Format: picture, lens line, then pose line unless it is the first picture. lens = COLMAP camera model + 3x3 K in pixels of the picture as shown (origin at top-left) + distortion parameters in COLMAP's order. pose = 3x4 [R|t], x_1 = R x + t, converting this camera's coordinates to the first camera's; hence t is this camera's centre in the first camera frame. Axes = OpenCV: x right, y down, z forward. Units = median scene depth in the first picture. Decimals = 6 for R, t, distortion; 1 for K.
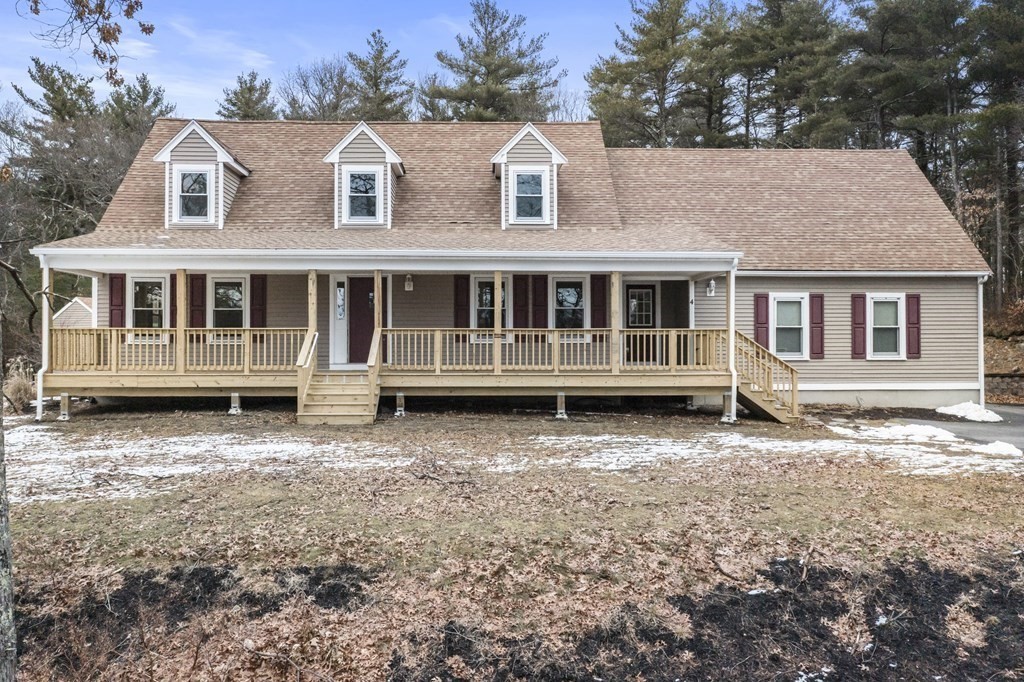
lens RADIAL K [[819.8, 0, 512.0], [0, 819.8, 341.0], [0, 0, 1]] dist [0.006367, -0.000081]
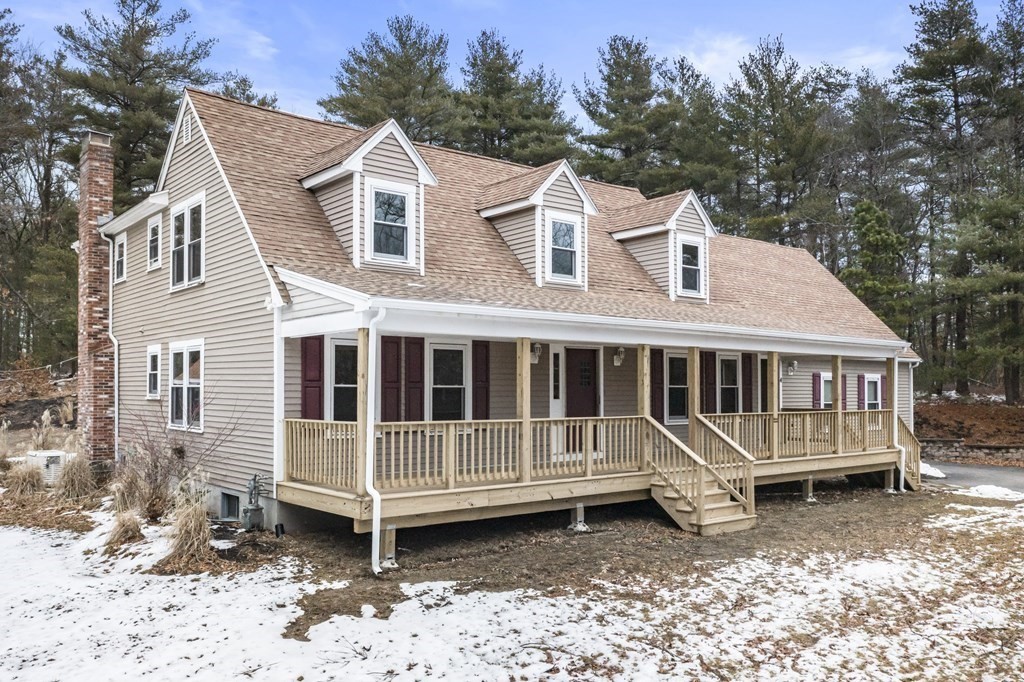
lens RADIAL K [[834.0, 0, 512.2], [0, 834.0, 377.2], [0, 0, 1]] dist [-0.003981, -0.002415]
pose [[0.790842, 0.011088, 0.611920, -0.753960], [-0.005600, 0.999925, -0.010881, -0.039093], [-0.611995, 0.005179, 0.790845, 0.372569]]
